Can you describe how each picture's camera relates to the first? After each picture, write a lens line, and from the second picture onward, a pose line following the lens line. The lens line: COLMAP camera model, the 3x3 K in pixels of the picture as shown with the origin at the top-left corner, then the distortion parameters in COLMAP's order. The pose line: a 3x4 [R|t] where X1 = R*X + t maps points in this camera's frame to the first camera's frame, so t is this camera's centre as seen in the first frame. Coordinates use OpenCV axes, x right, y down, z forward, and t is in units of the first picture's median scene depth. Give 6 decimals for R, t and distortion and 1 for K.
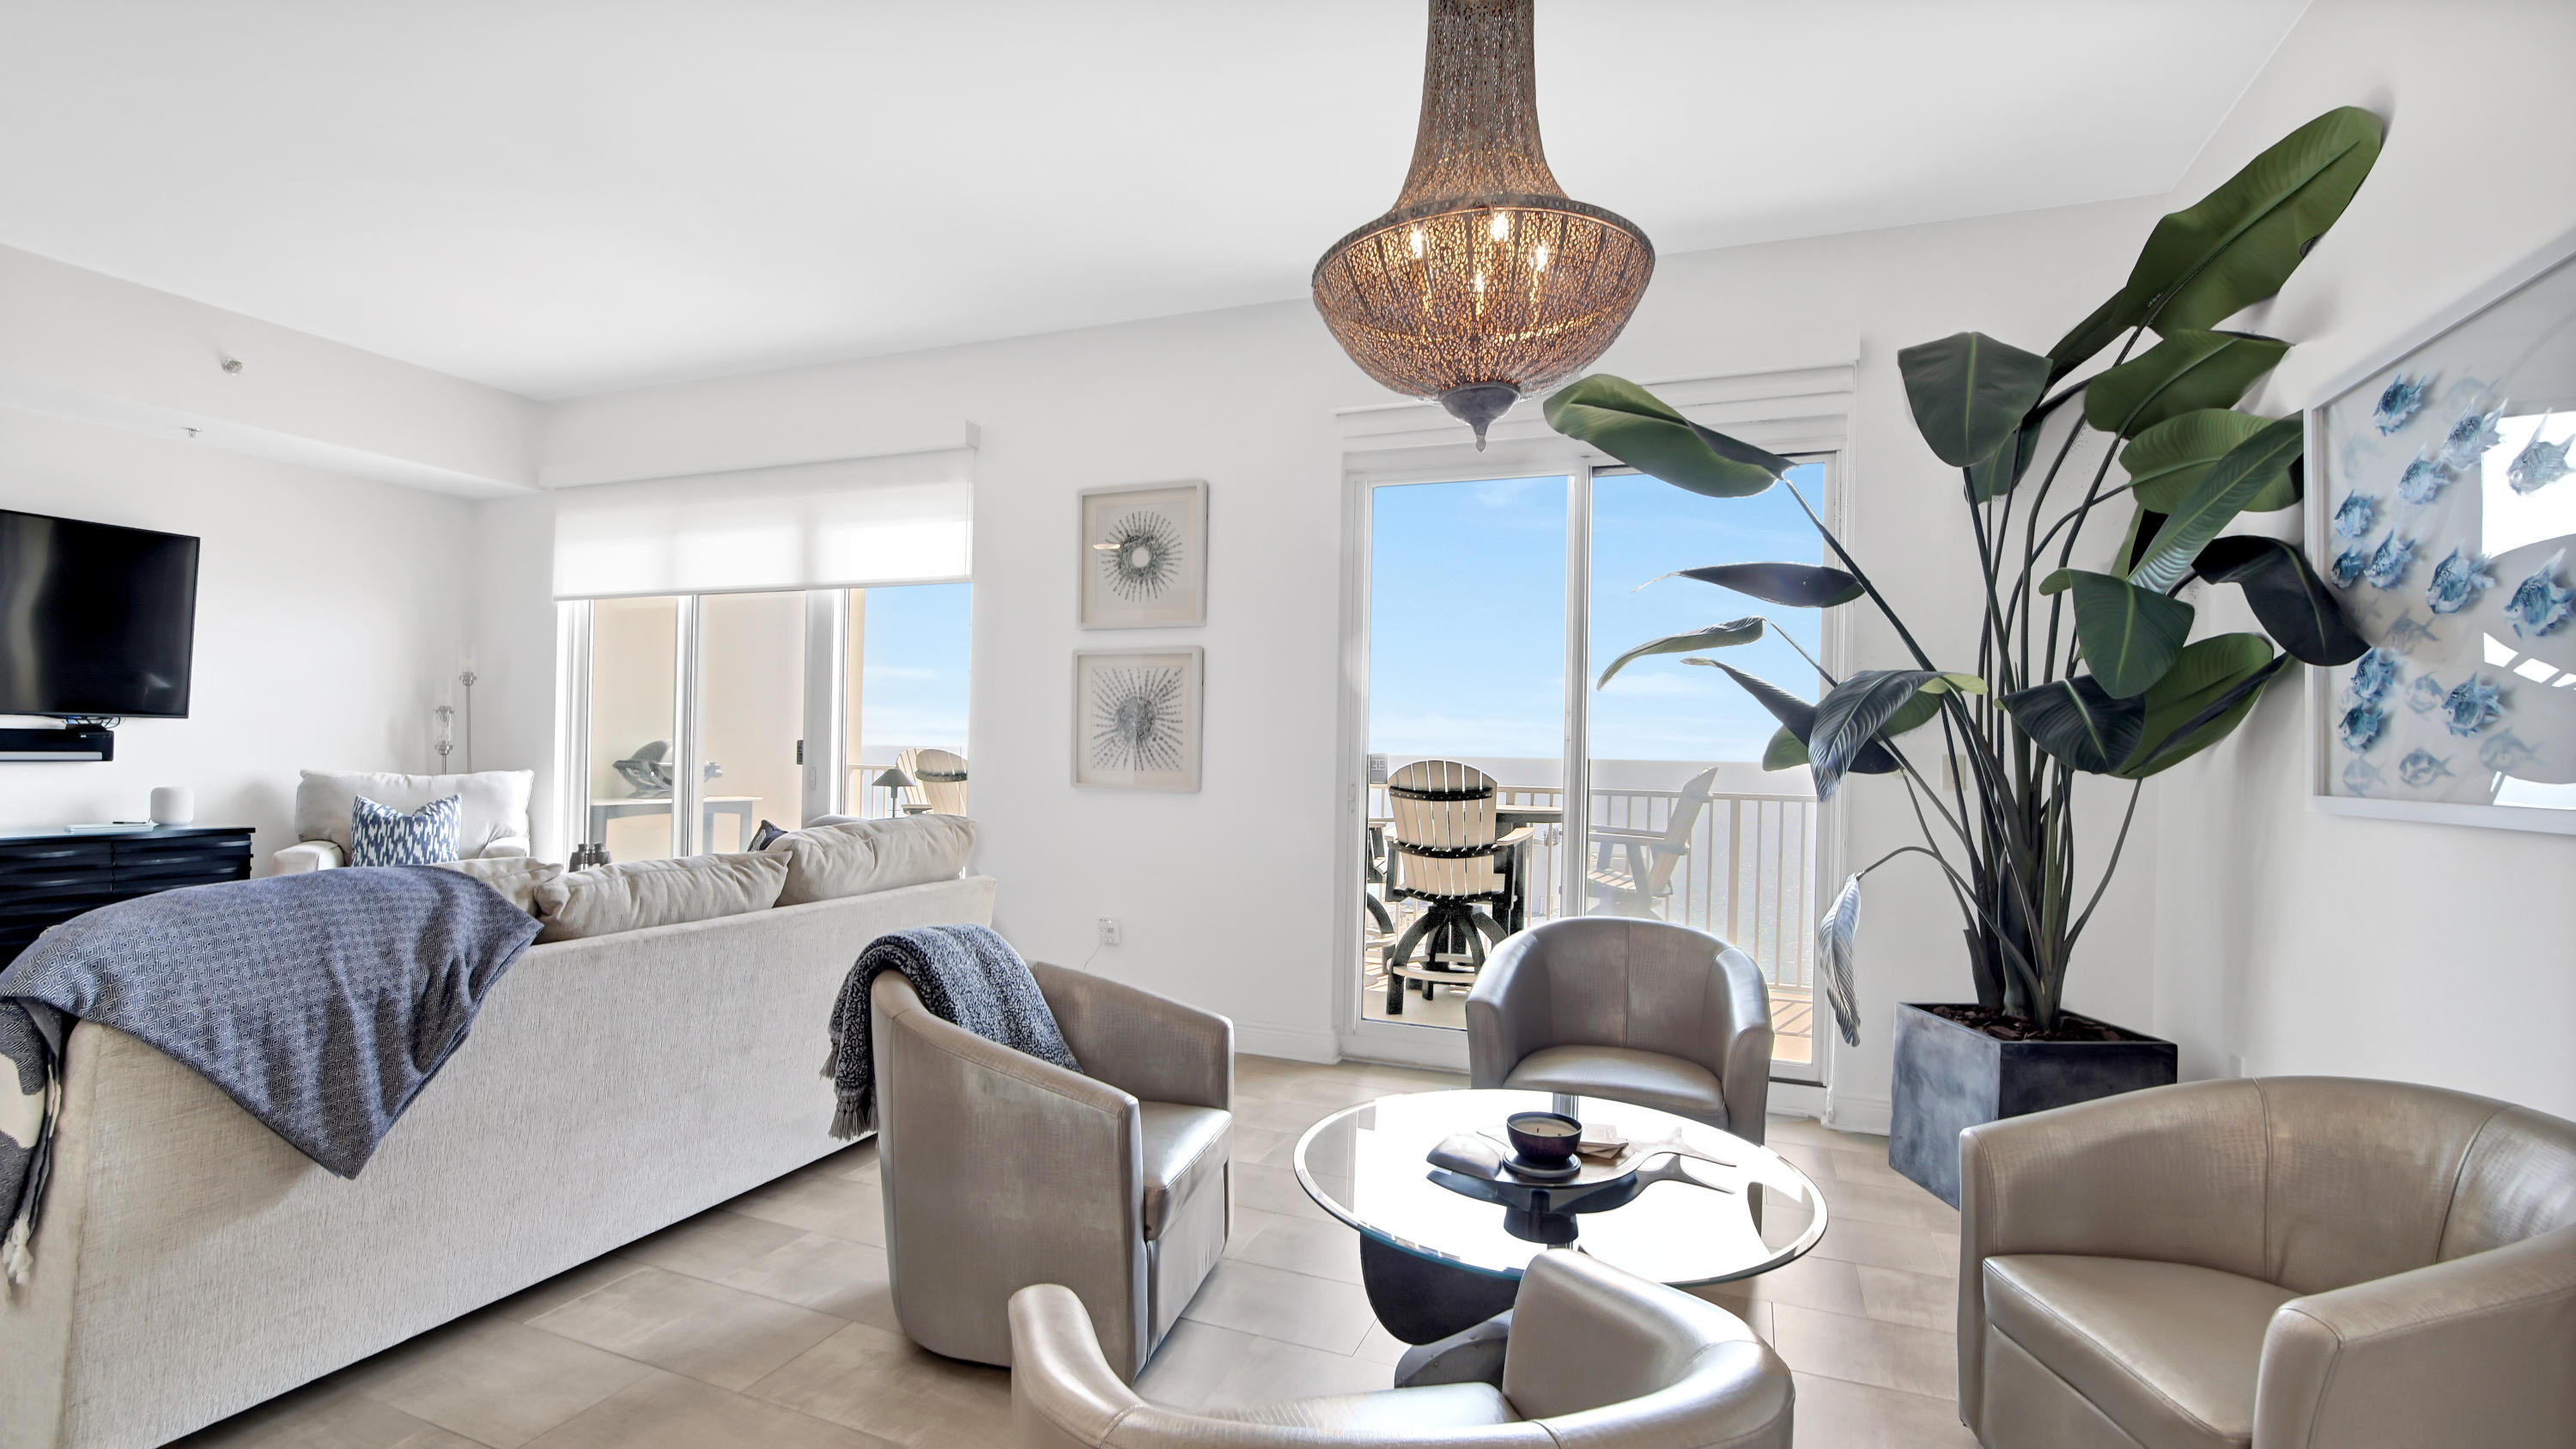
lens RADIAL K [[1157.7, 0, 1271.6], [0, 1157.7, 726.2], [0, 0, 1]] dist [-0.012395, 0.004356]
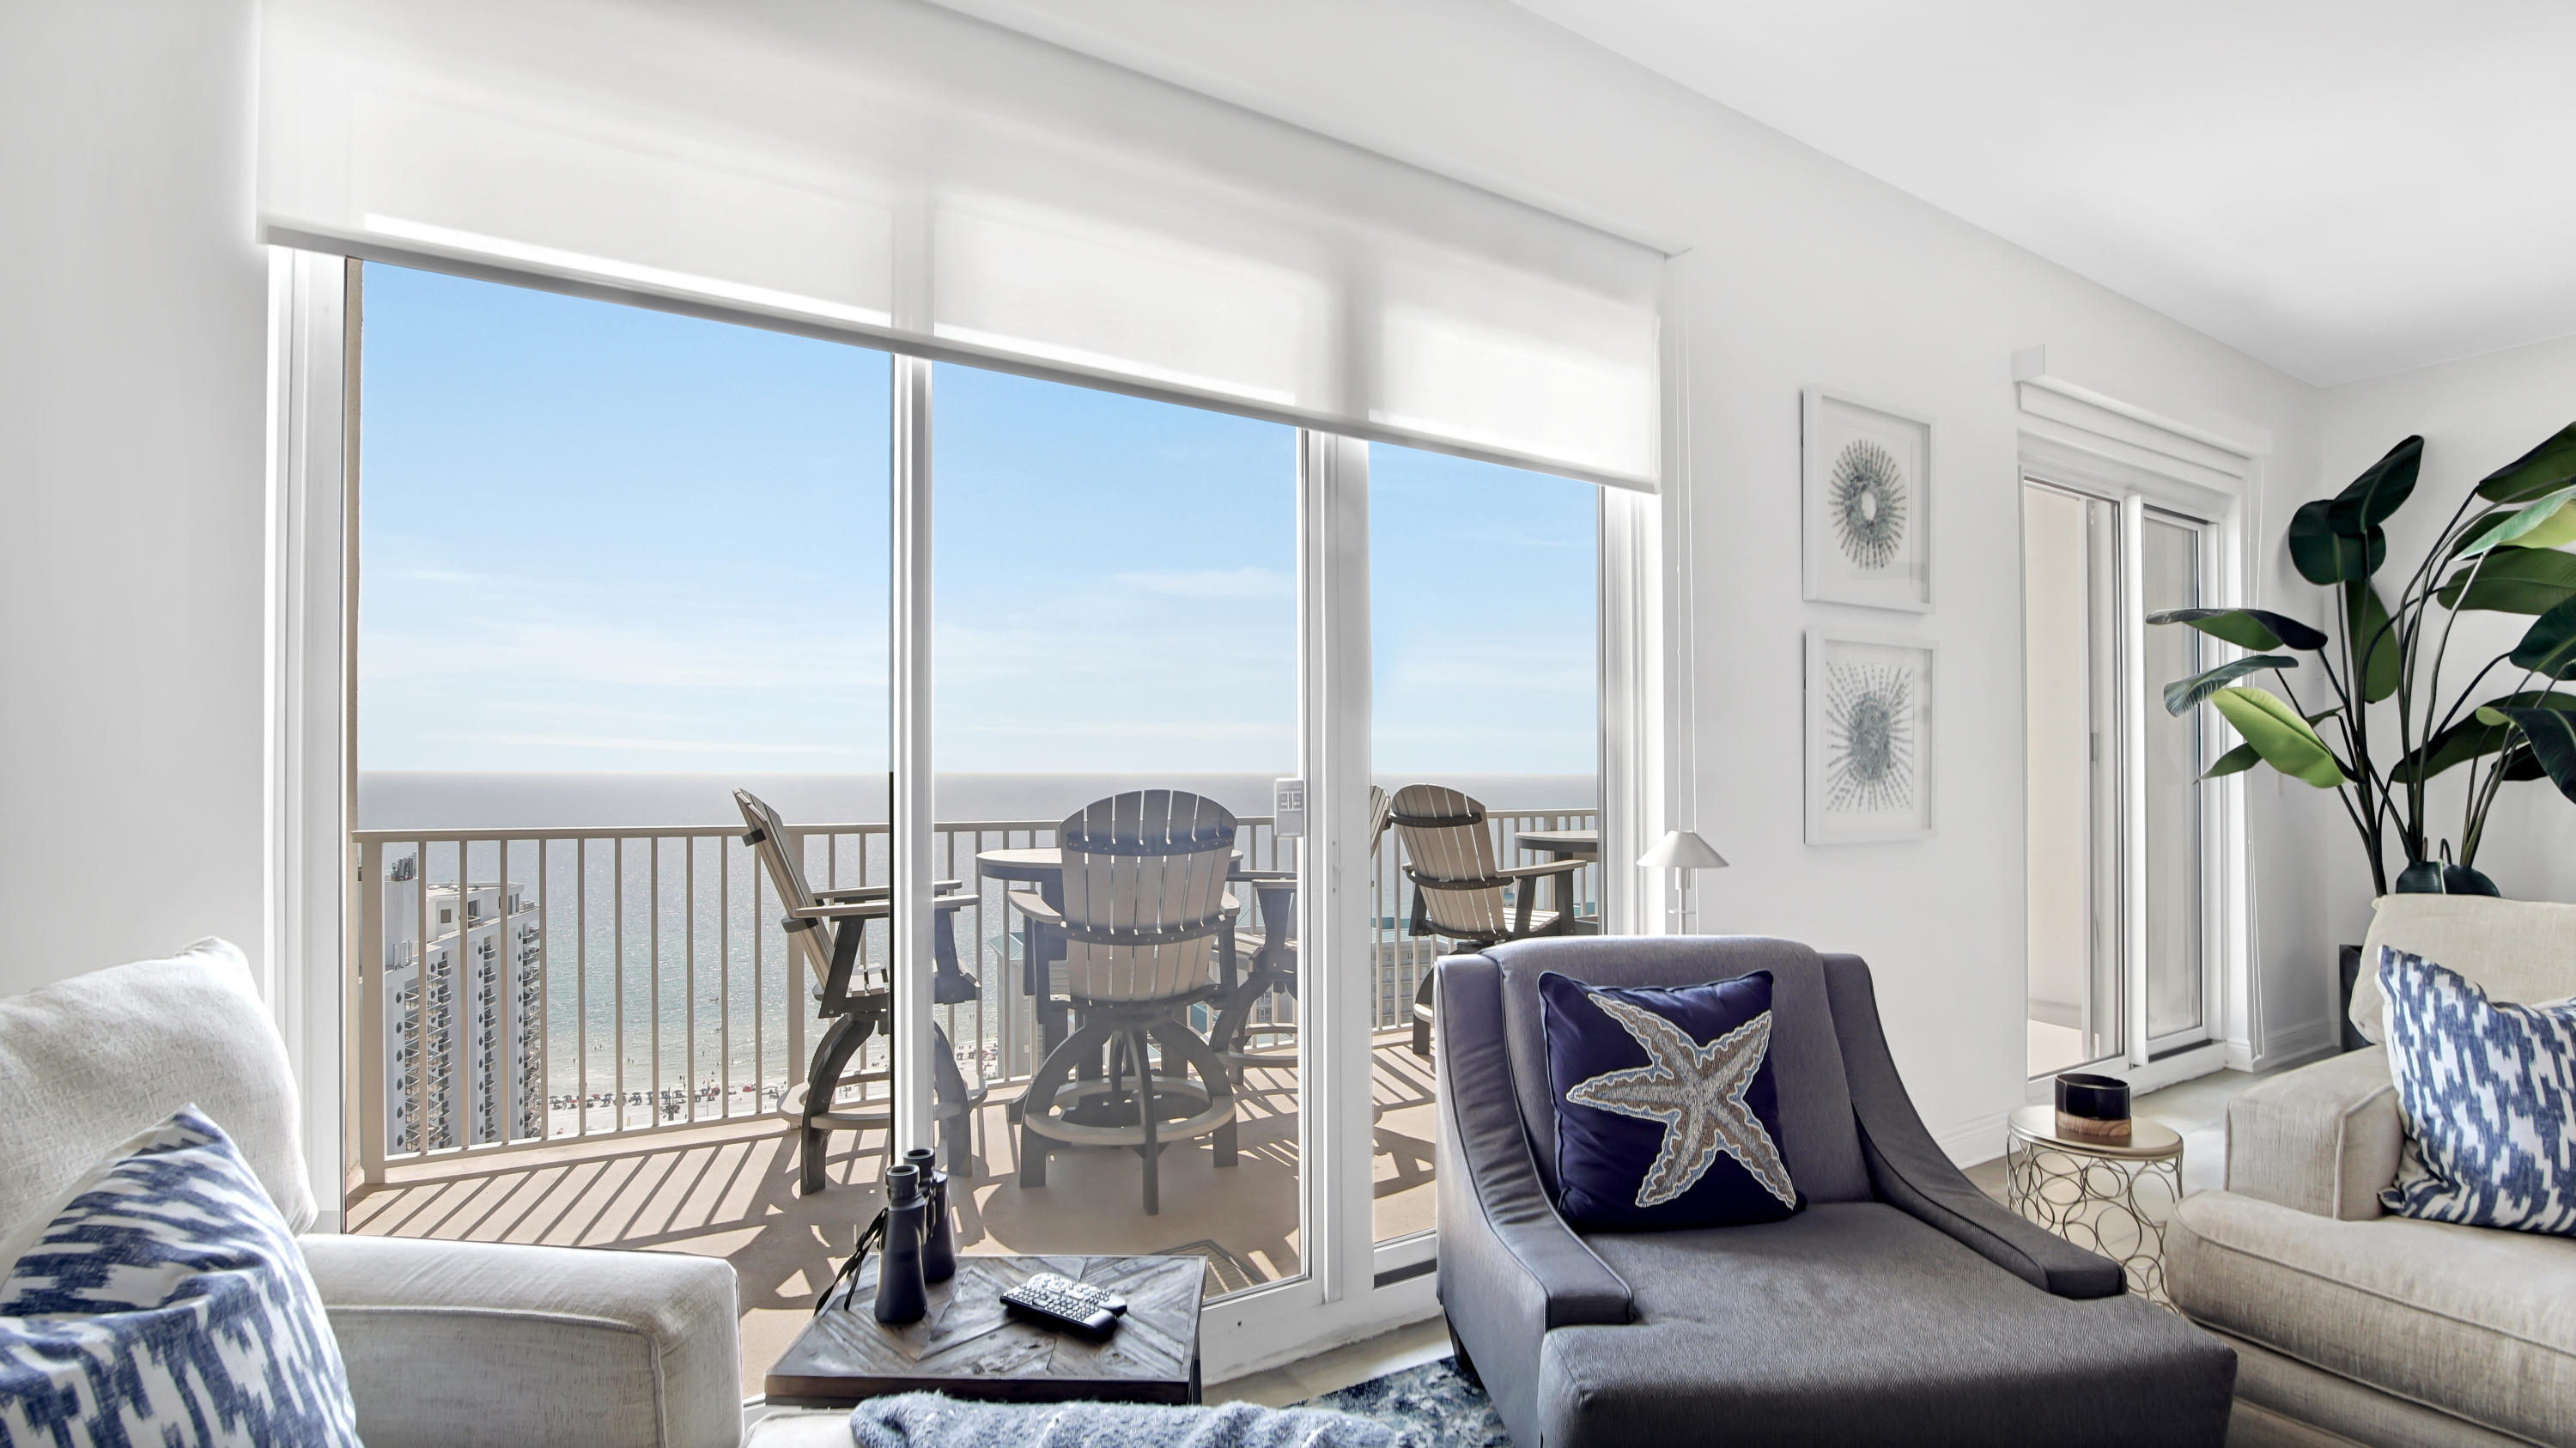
lens RADIAL K [[1157.7, 0, 1278.5], [0, 1157.7, 785.1], [0, 0, 1]] dist [-0.012395, 0.004356]
pose [[0.569057, -0.030504, 0.821732, -0.898811], [-0.001433, 0.999273, 0.038087, -0.003677], [-0.822297, -0.022852, 0.568599, 0.902354]]
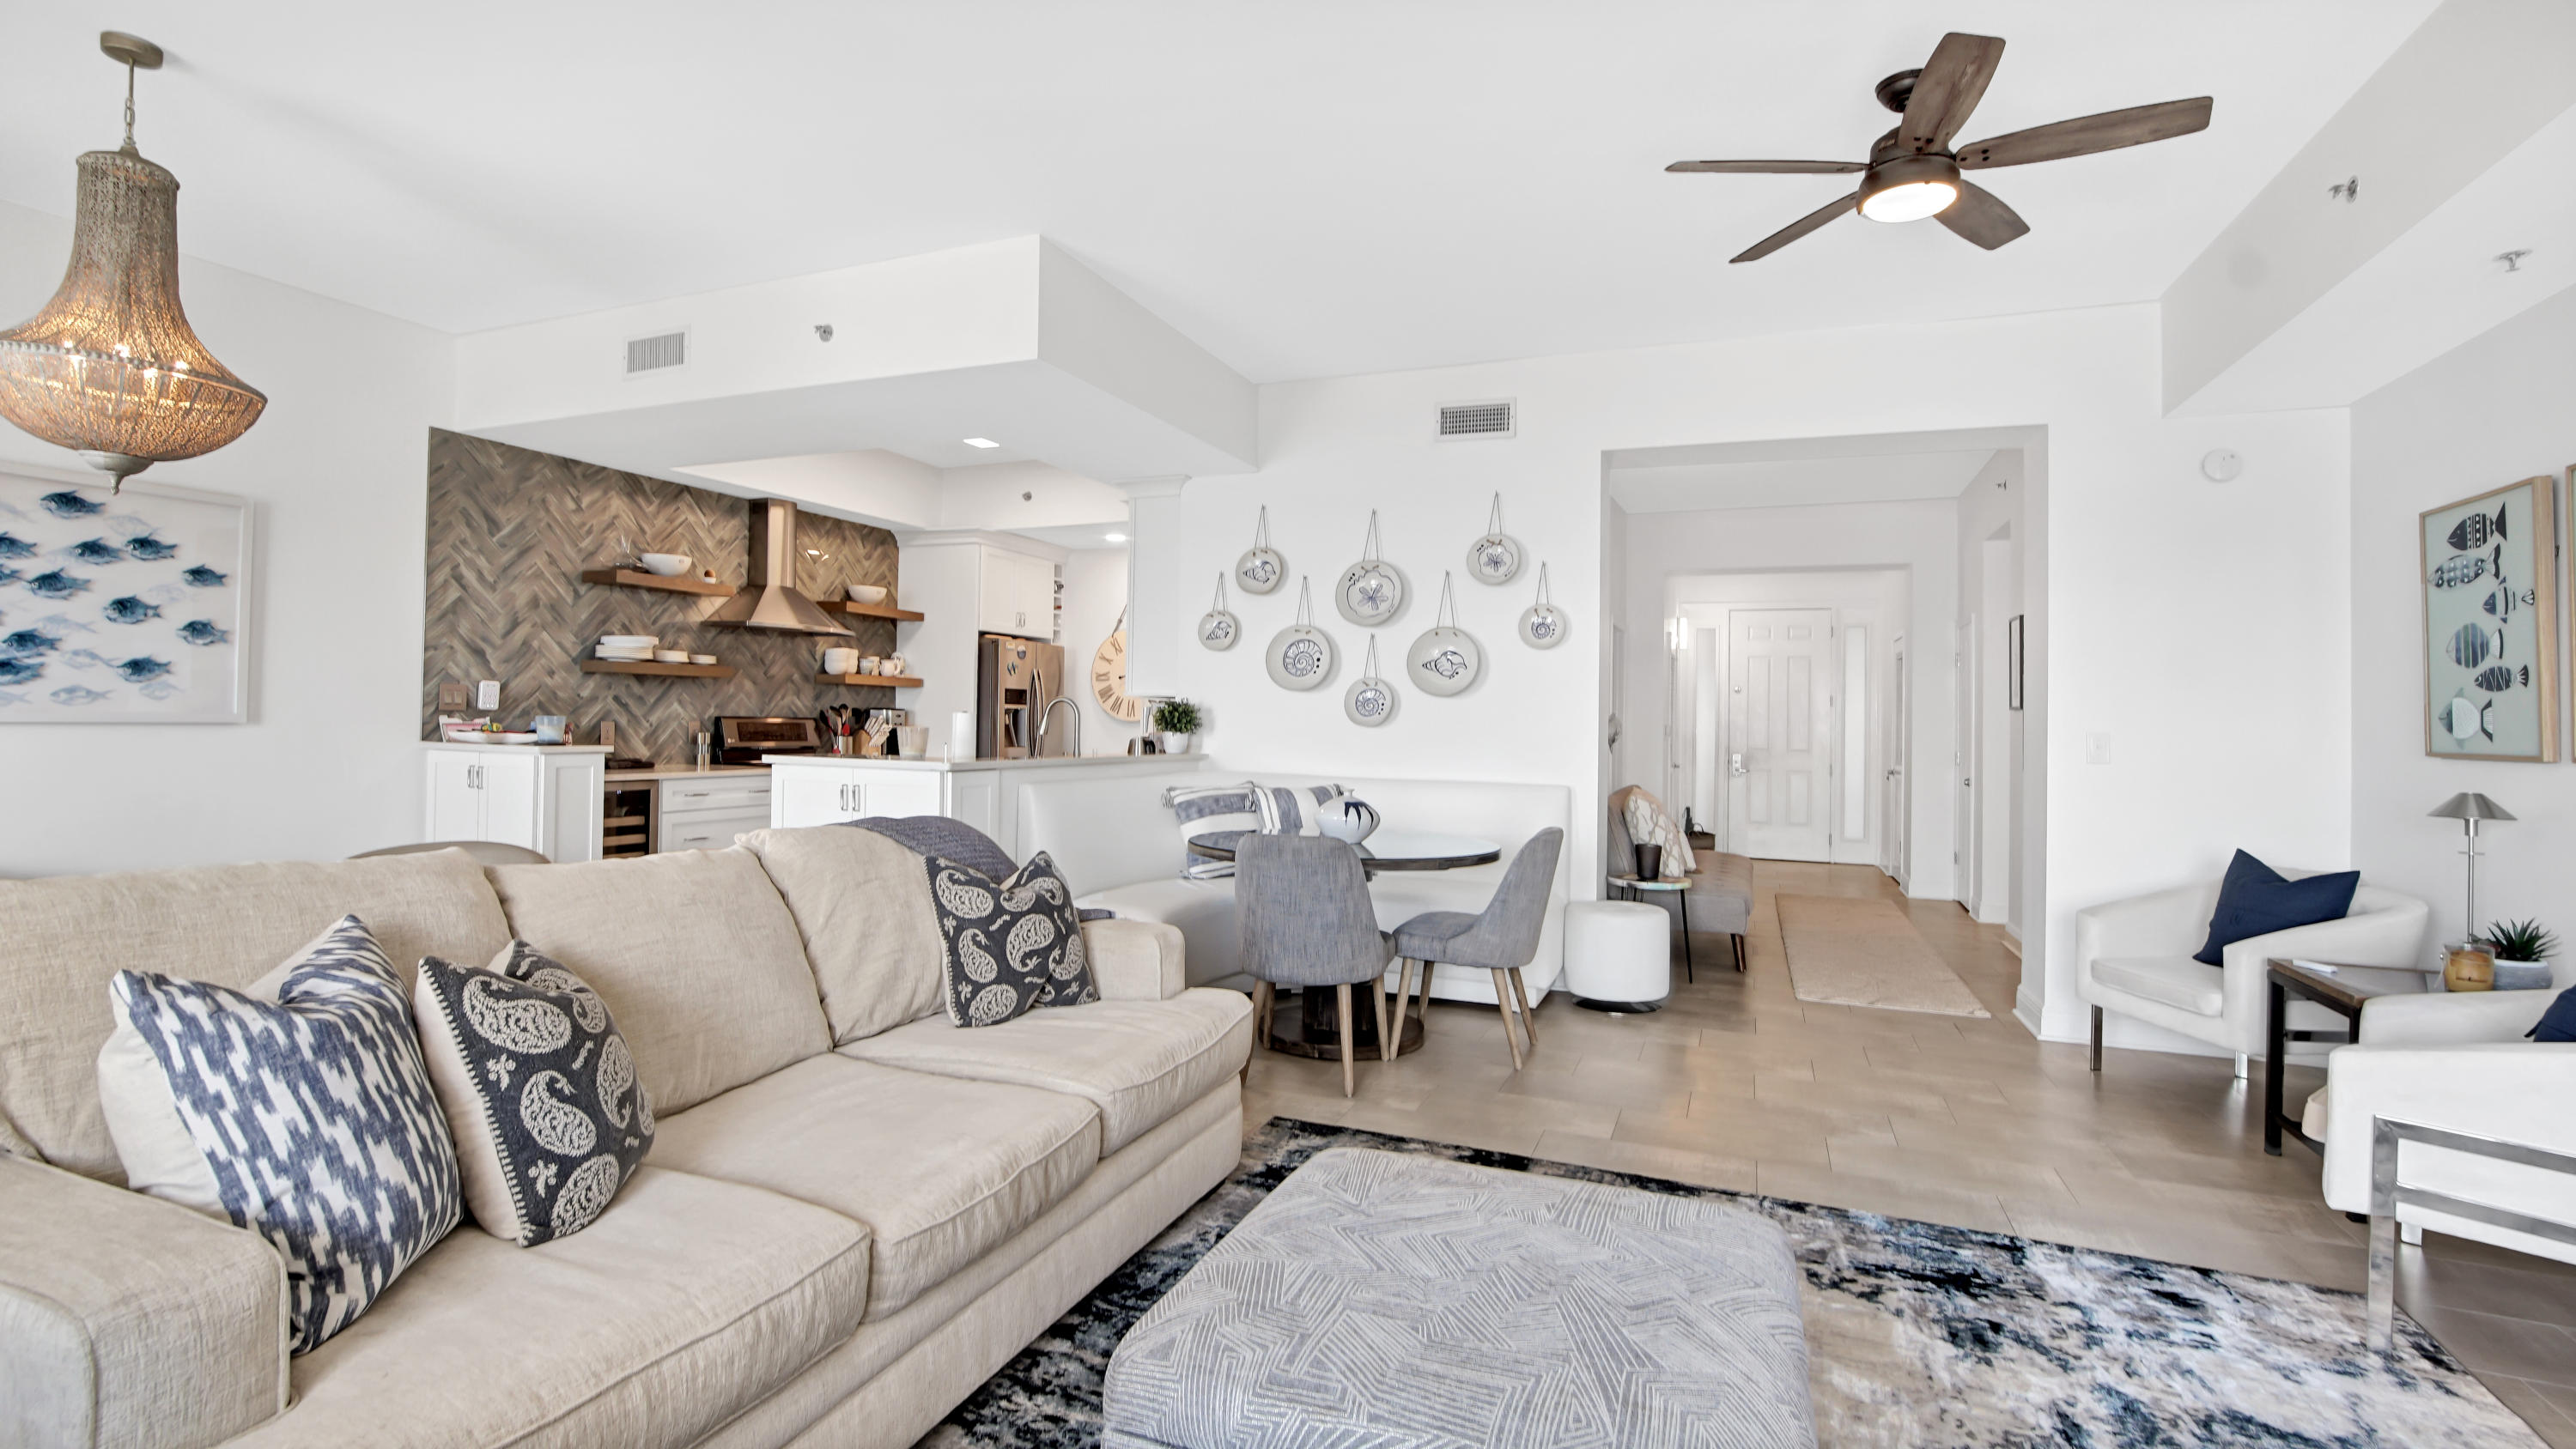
lens RADIAL K [[1157.4, 0, 1251.9], [0, 1157.4, 708.8], [0, 0, 1]] dist [-0.012395, 0.004356]
pose [[-0.999185, -0.039243, 0.009419, -0.559829], [-0.039464, 0.998919, -0.024570, 0.007457], [-0.008445, -0.024922, -0.999654, 1.082520]]
